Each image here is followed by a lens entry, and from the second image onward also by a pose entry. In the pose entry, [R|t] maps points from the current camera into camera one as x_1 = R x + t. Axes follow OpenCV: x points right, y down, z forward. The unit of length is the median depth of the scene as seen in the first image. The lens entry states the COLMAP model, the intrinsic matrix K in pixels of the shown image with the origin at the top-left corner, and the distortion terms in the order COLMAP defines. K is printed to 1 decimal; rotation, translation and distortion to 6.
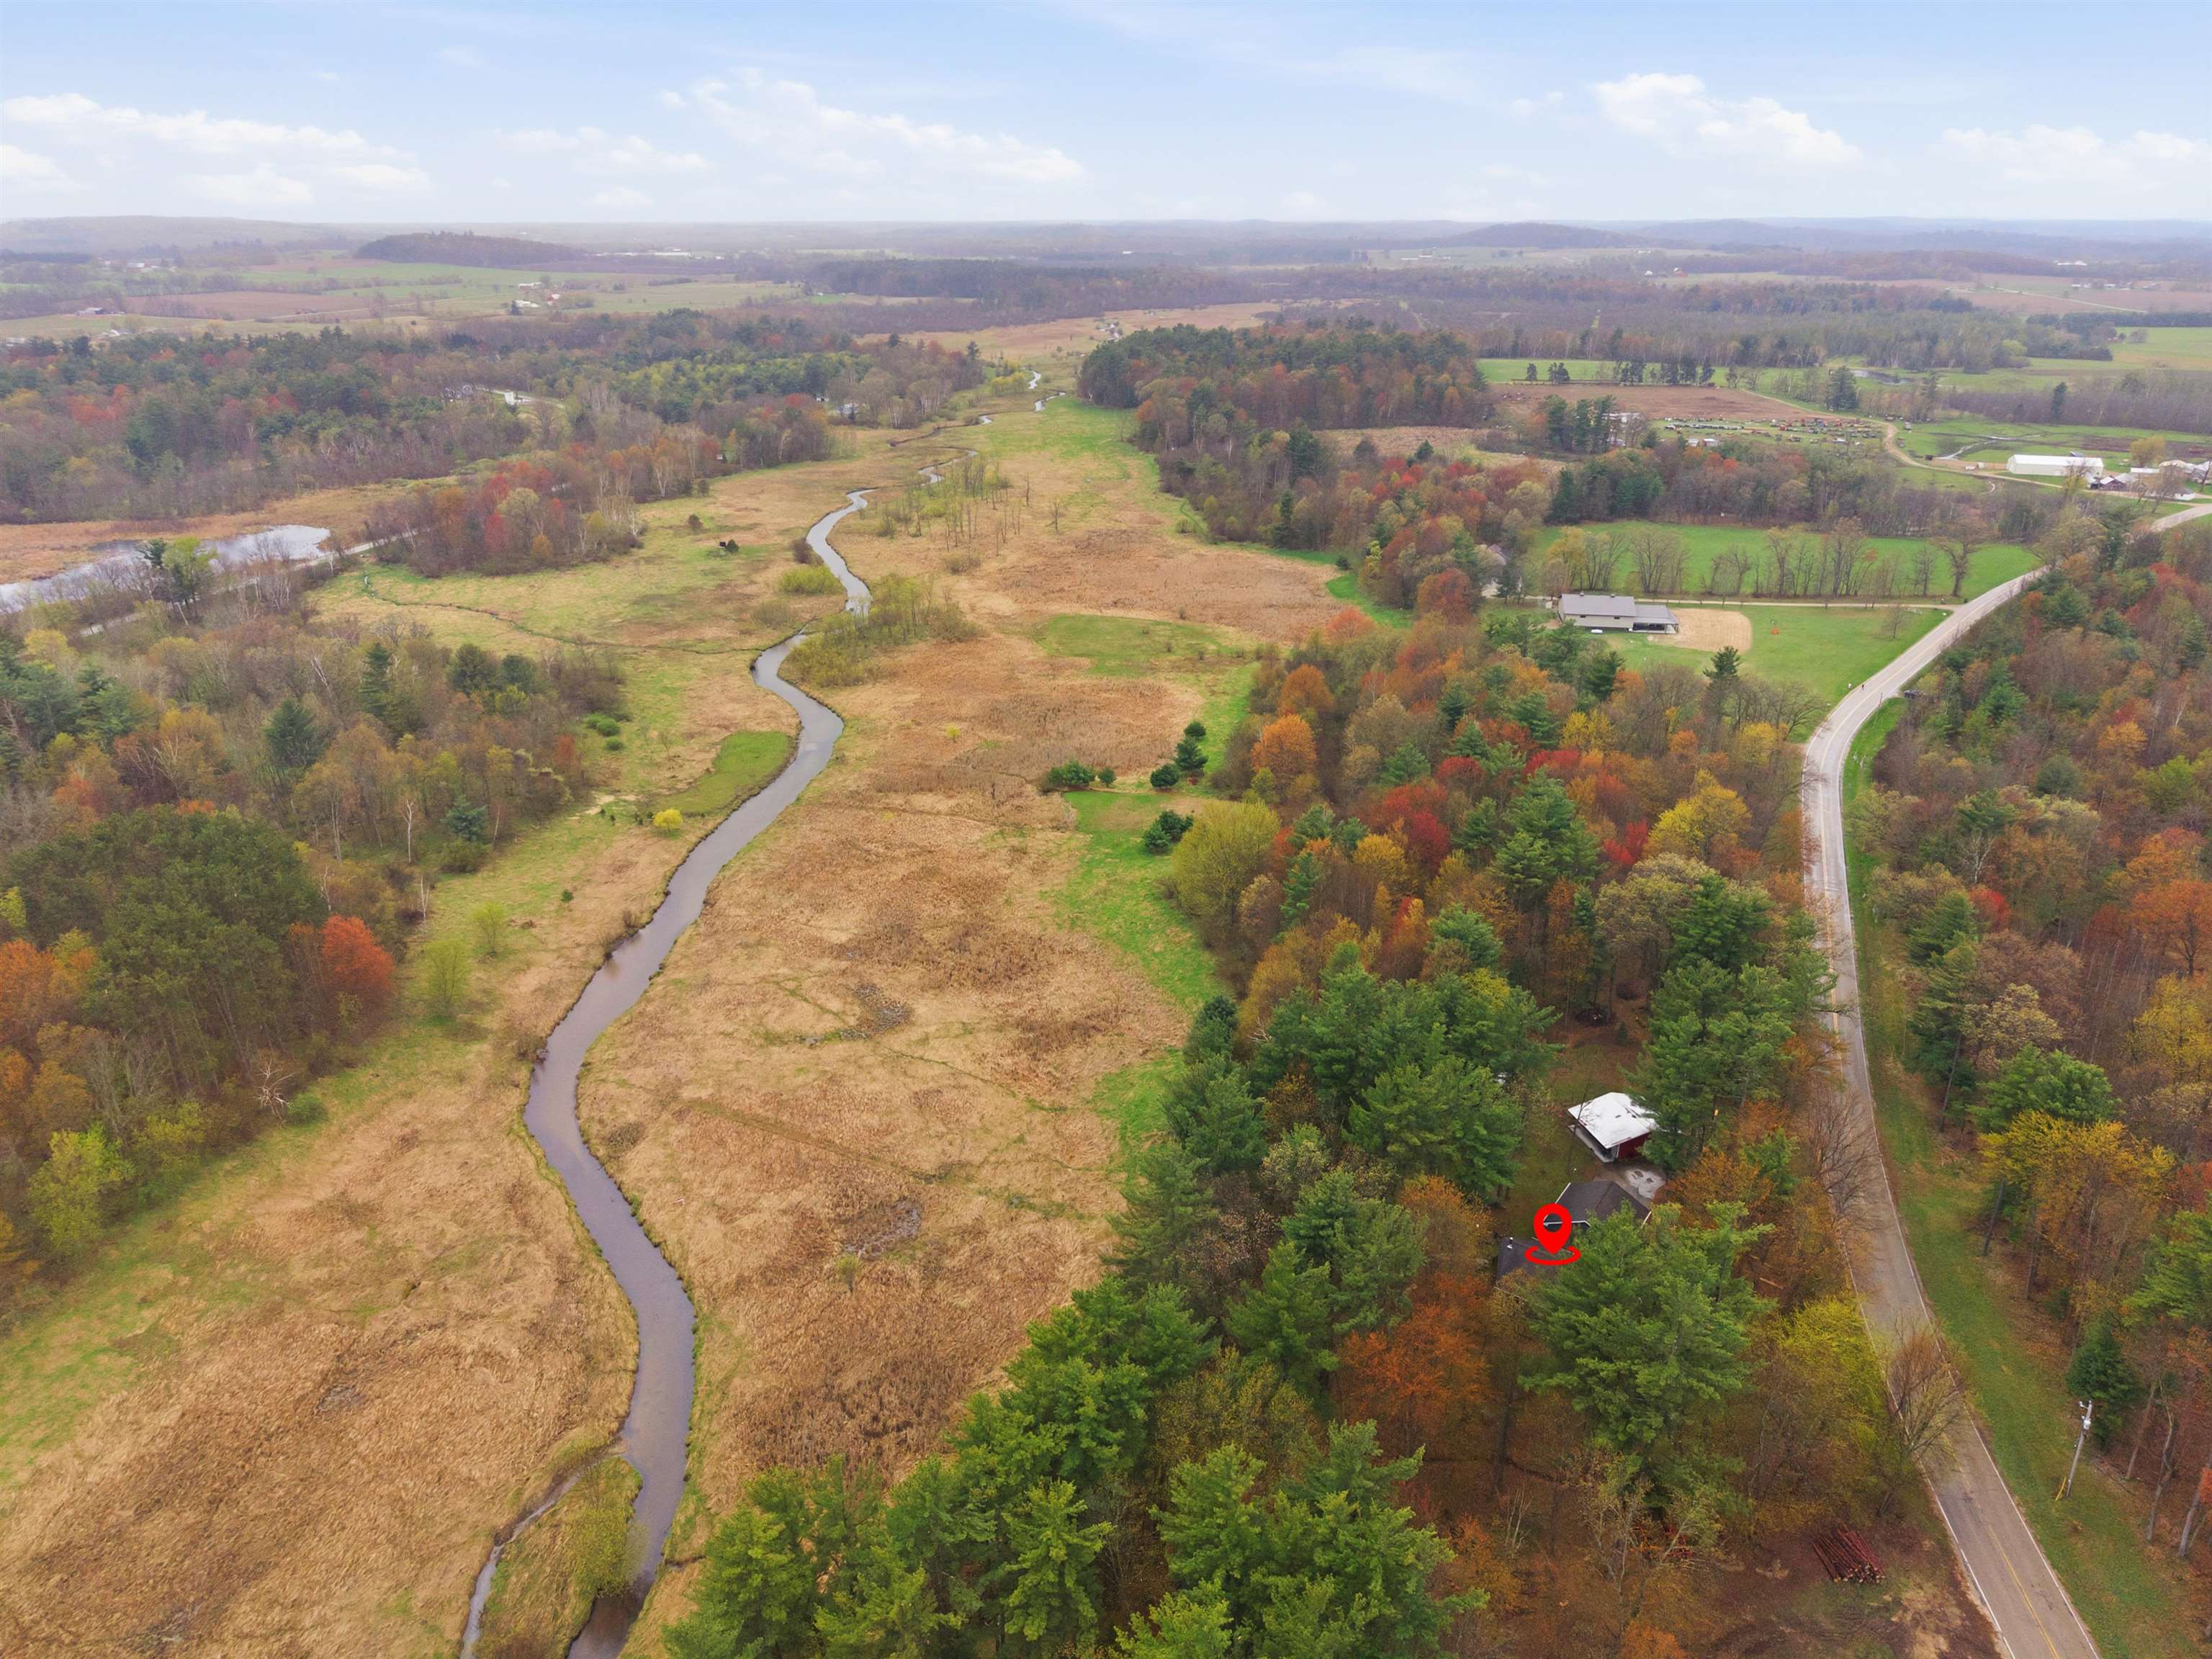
lens RADIAL K [[1286.2, 0, 1106.0], [0, 1286.2, 829.5], [0, 0, 1]] dist [0.002056, -0.001107]
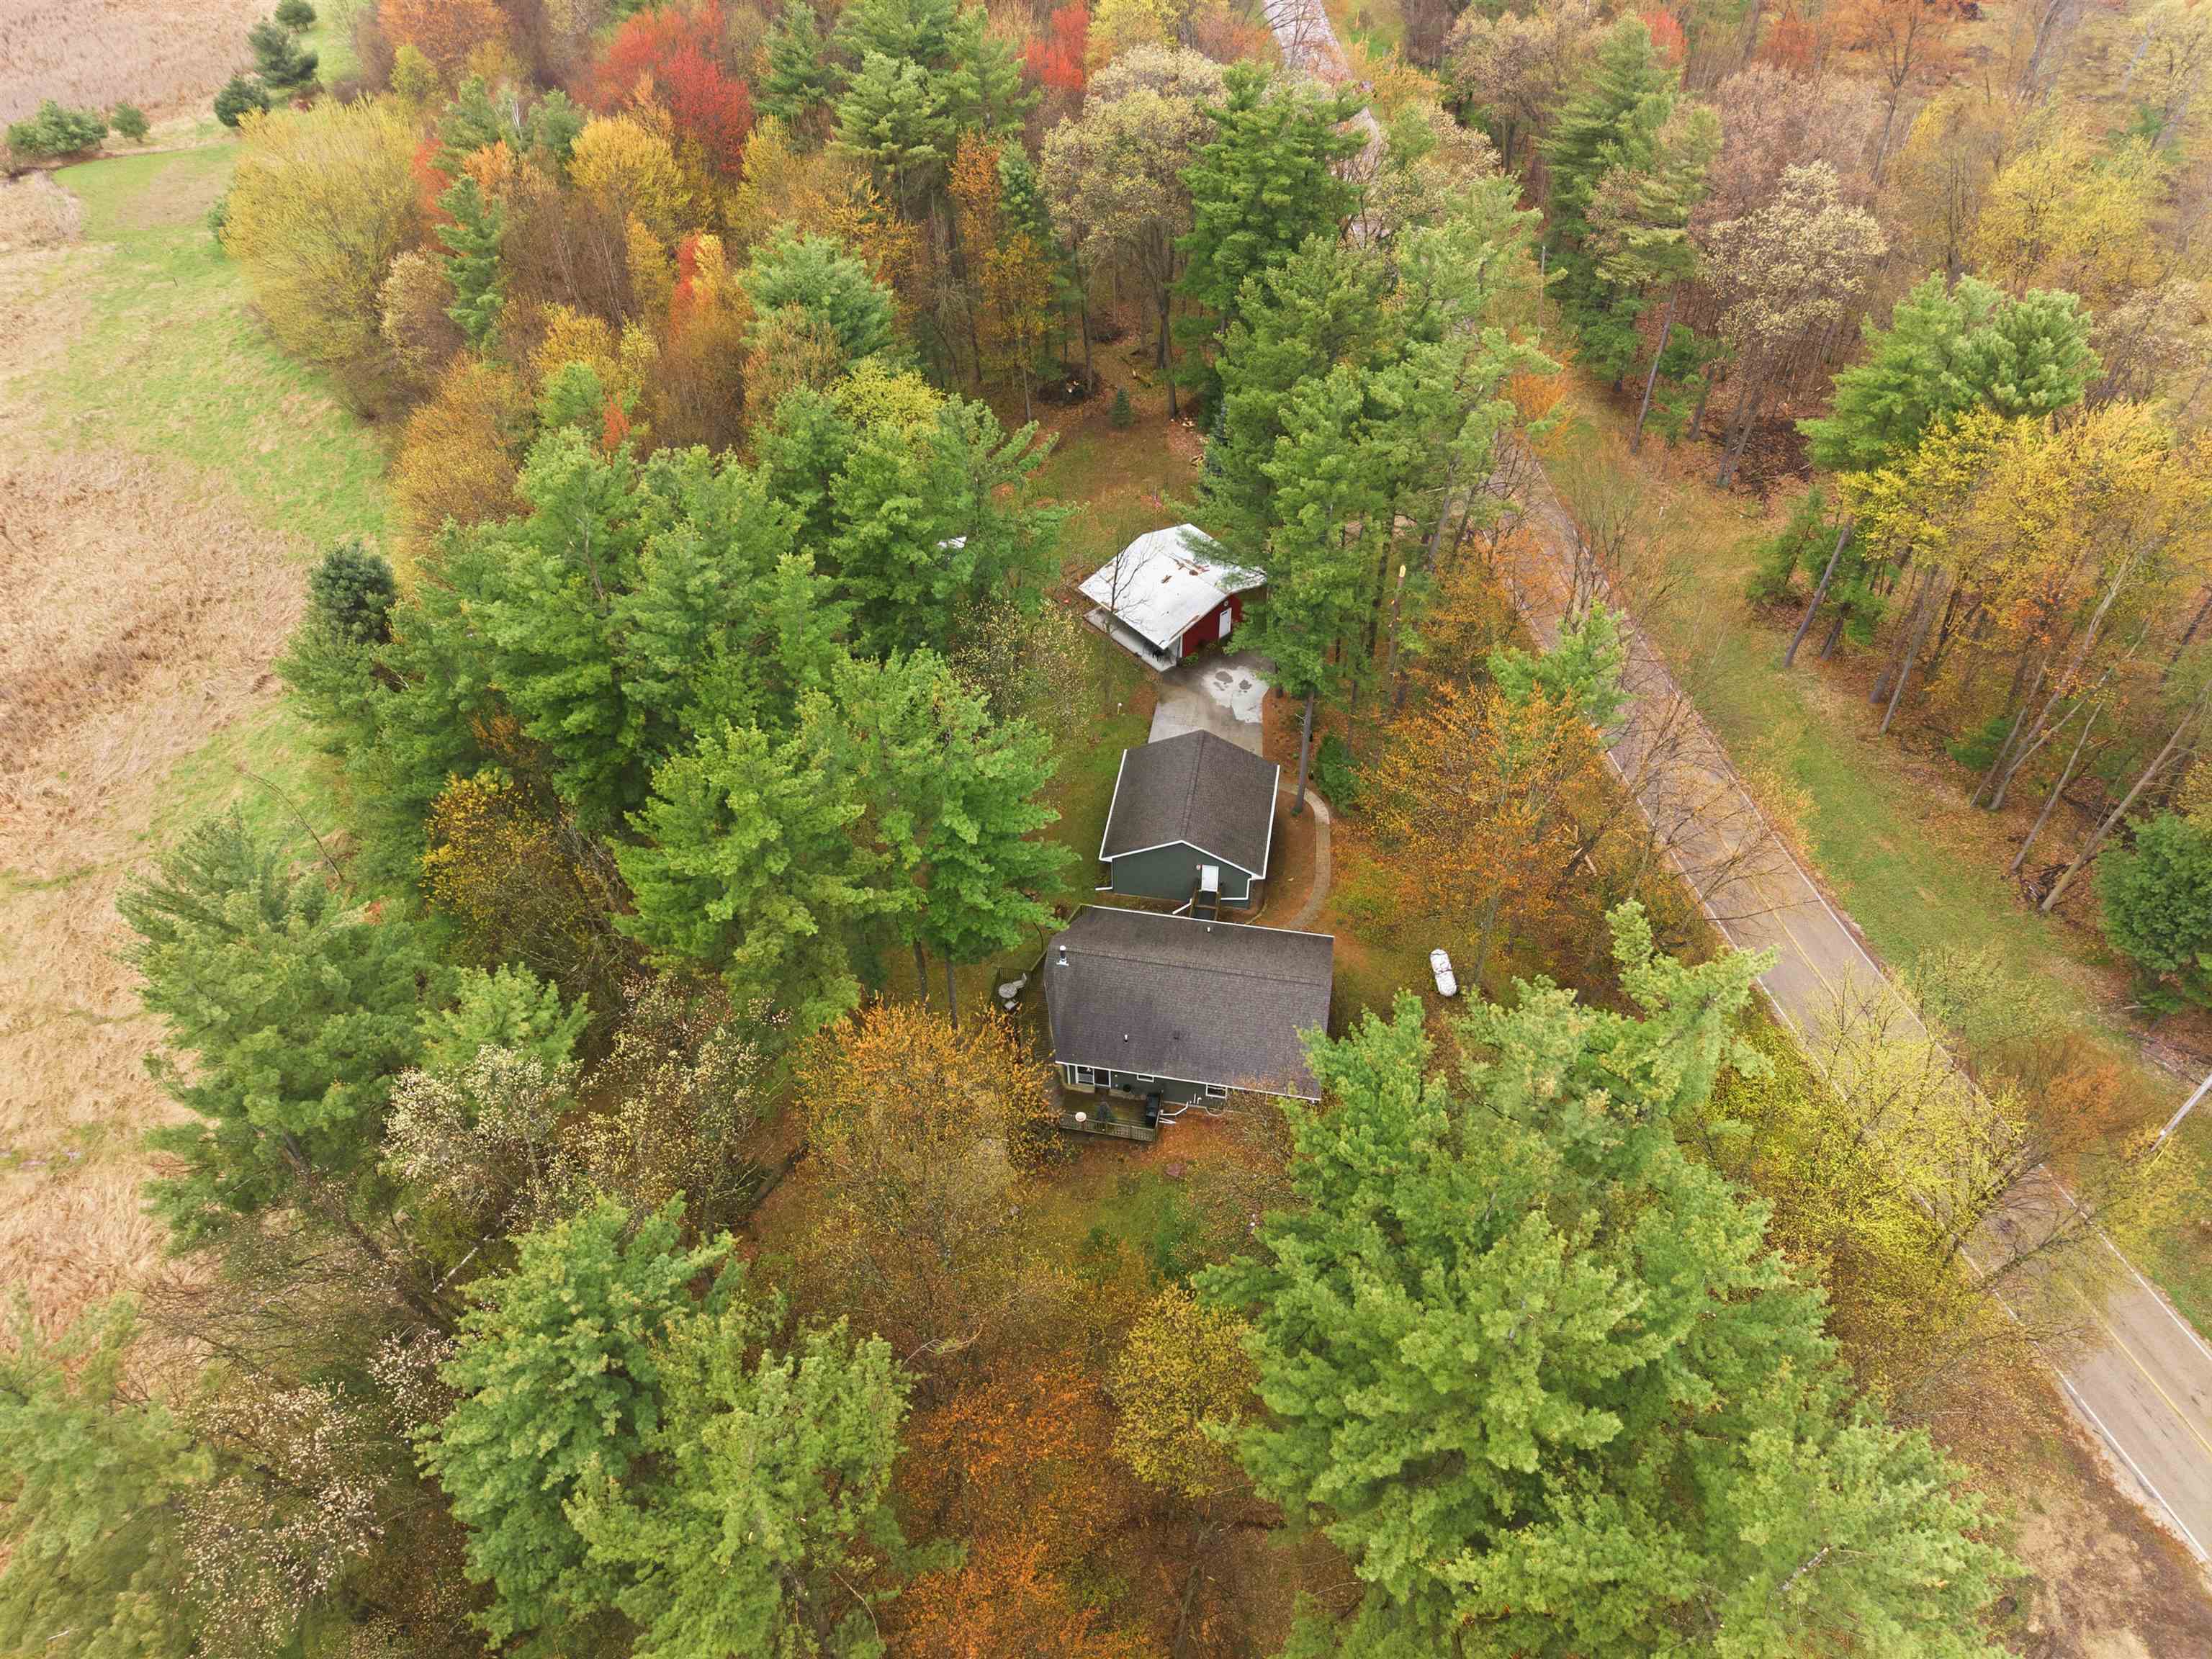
lens RADIAL K [[1515.9, 0, 1106.0], [0, 1515.9, 829.5], [0, 0, 1]] dist [0.006798, -0.000046]
pose [[0.885765, -0.333554, 0.322742, 0.115575], [0.174959, 0.884023, 0.433465, 0.030374], [-0.429895, -0.327482, 0.841395, 0.378452]]
